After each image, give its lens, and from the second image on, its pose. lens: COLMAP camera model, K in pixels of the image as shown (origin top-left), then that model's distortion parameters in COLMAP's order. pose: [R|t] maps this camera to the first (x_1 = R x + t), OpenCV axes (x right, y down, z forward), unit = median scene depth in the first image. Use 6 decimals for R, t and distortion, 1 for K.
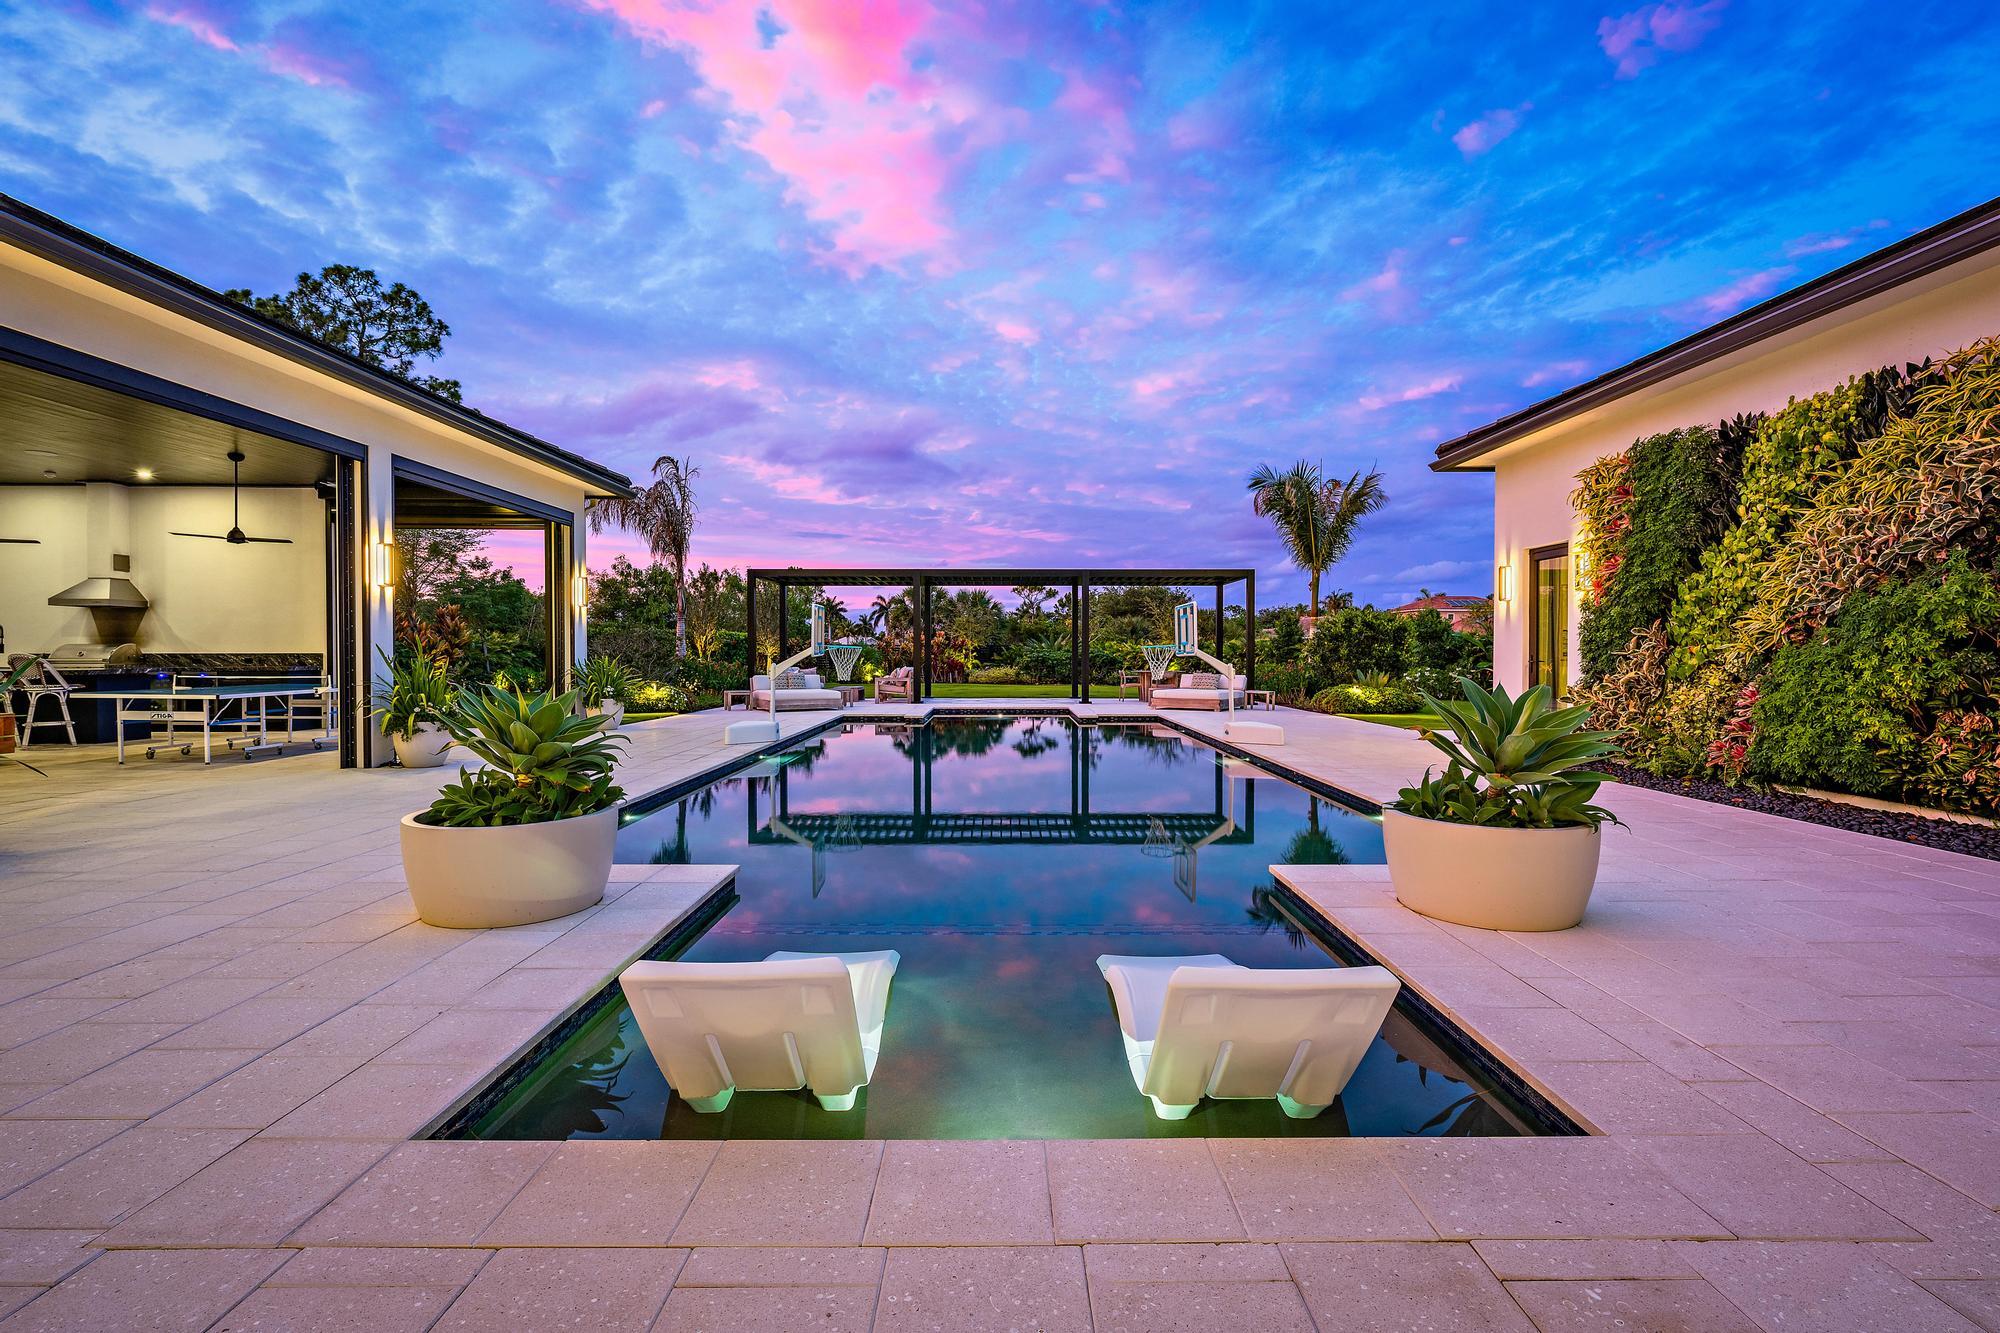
lens RADIAL K [[906.5, 0, 1000.0], [0, 906.5, 666.5], [0, 0, 1]] dist [0.000376, 0.000077]
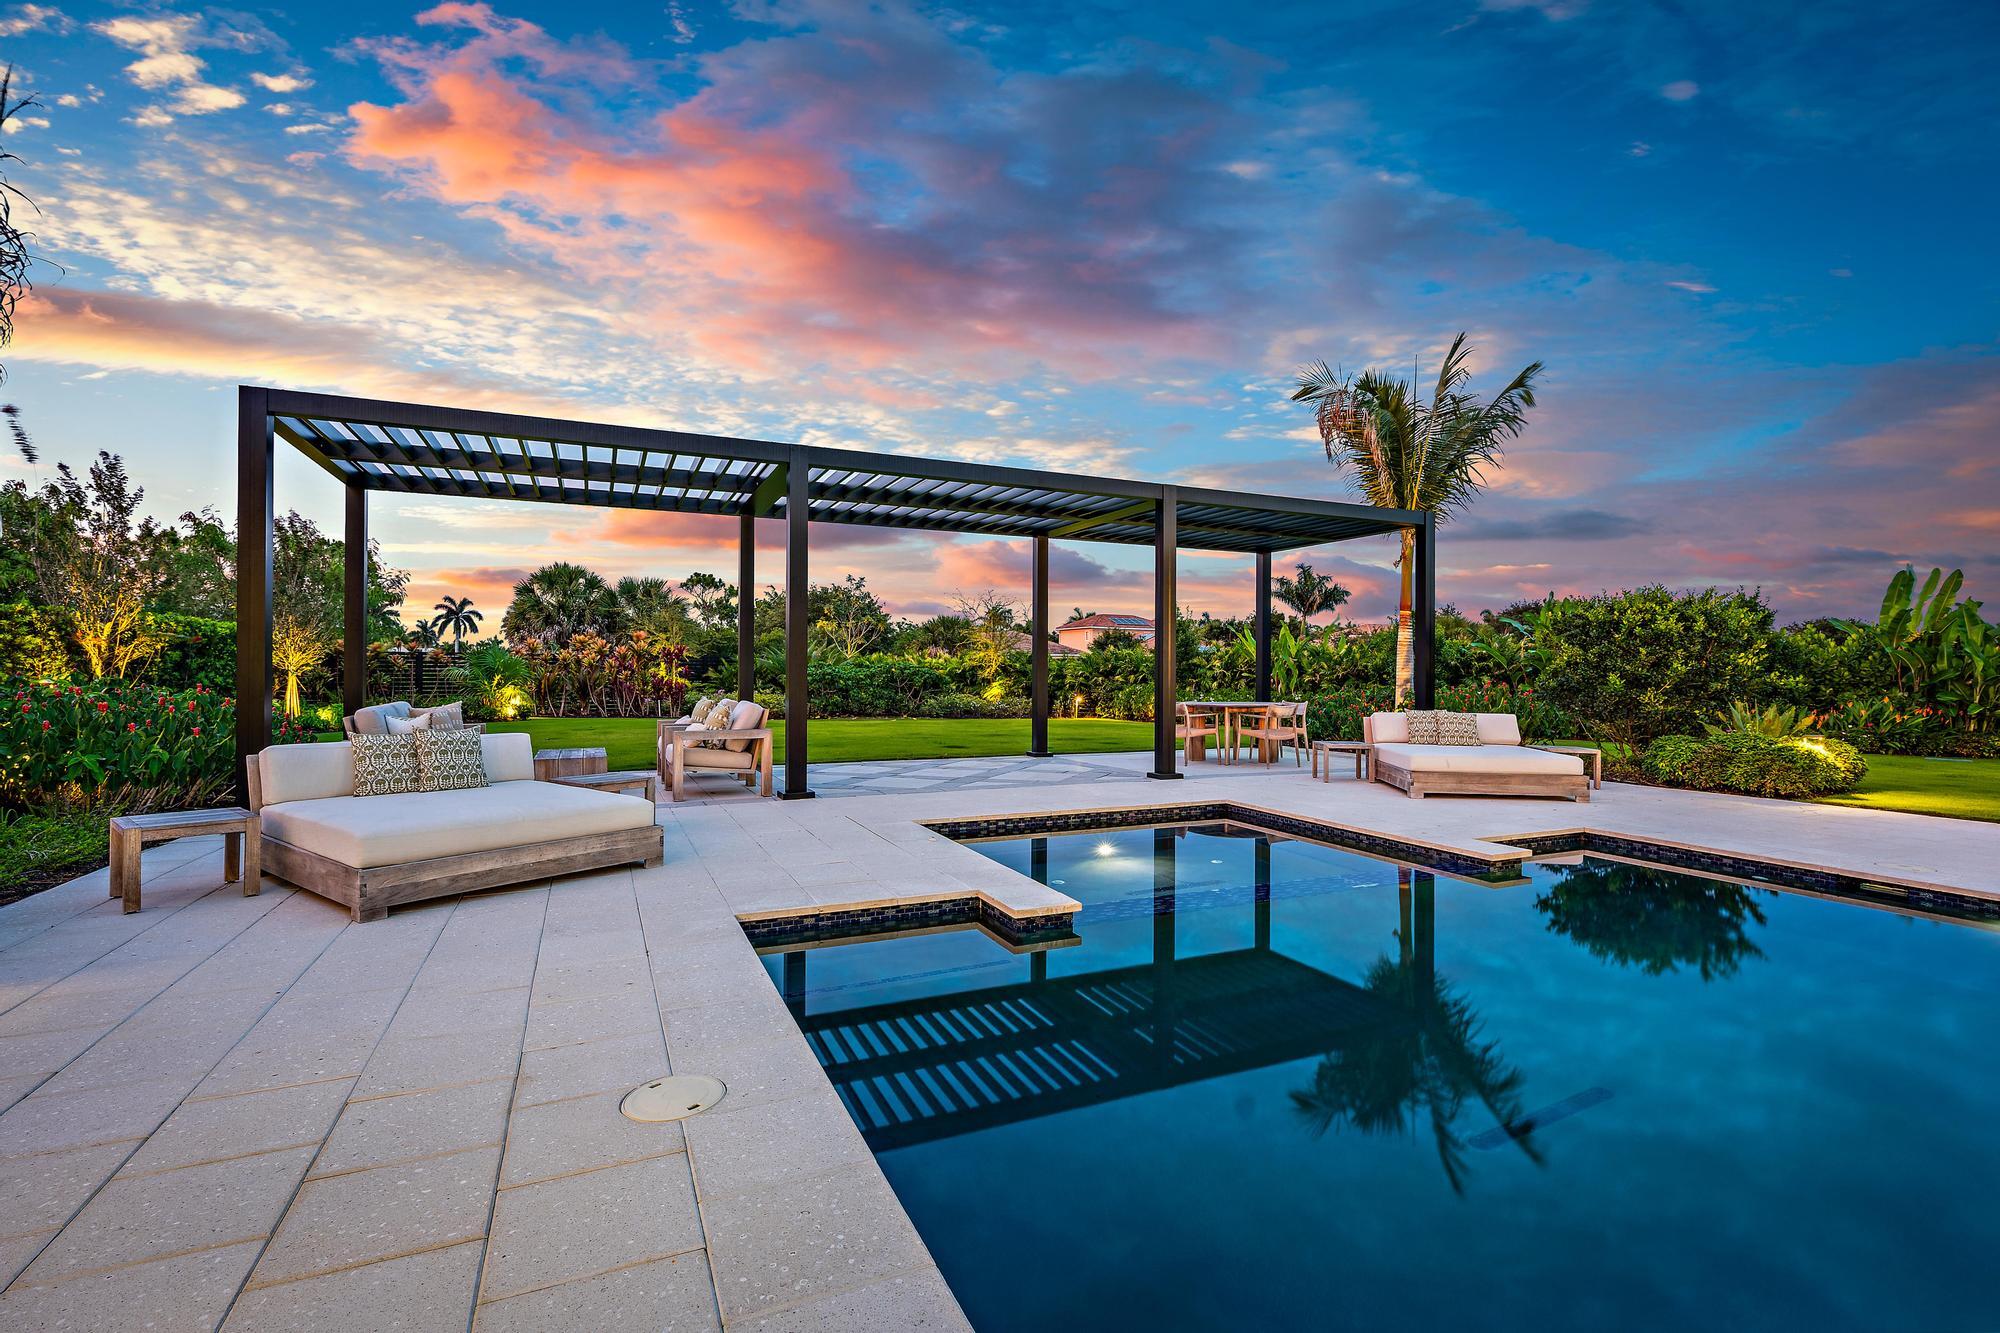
lens RADIAL K [[906.5, 0, 1000.0], [0, 906.5, 666.5], [0, 0, 1]] dist [0.000376, 0.000077]
pose [[0.910625, 0.004618, 0.413208, -0.310306], [0.002706, 0.999849, -0.017137, -0.014348], [-0.413225, 0.016724, 0.910475, 1.121774]]
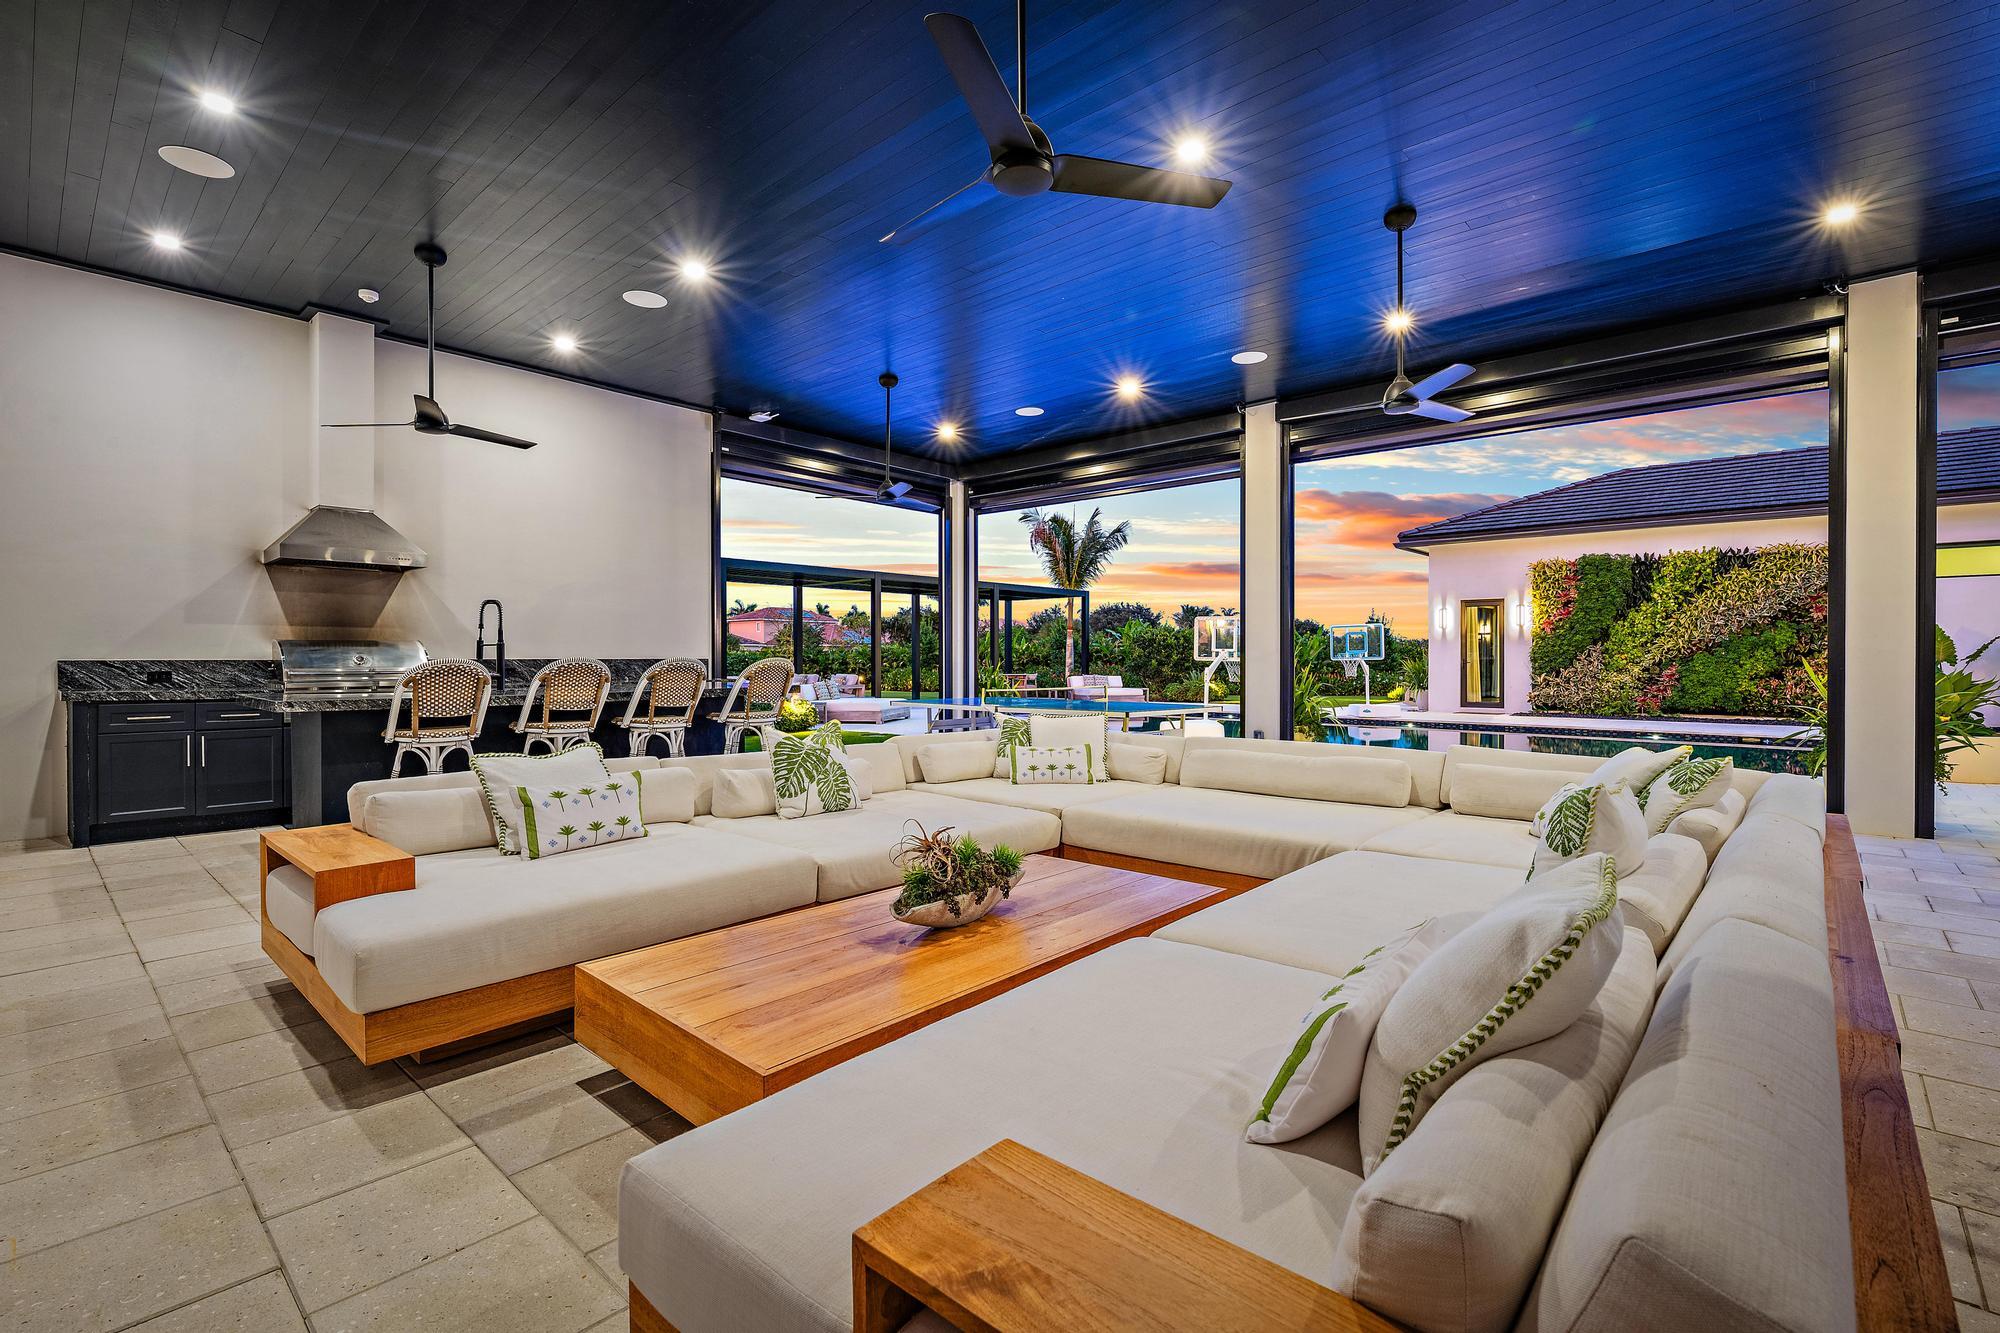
lens RADIAL K [[906.5, 0, 1000.0], [0, 906.5, 666.5], [0, 0, 1]] dist [0.000376, 0.000077]
pose [[0.670558, -0.005839, 0.741834, -1.319339], [0.011001, 0.999937, -0.002074, -0.003991], [-0.741775, 0.009551, 0.670580, 0.457565]]
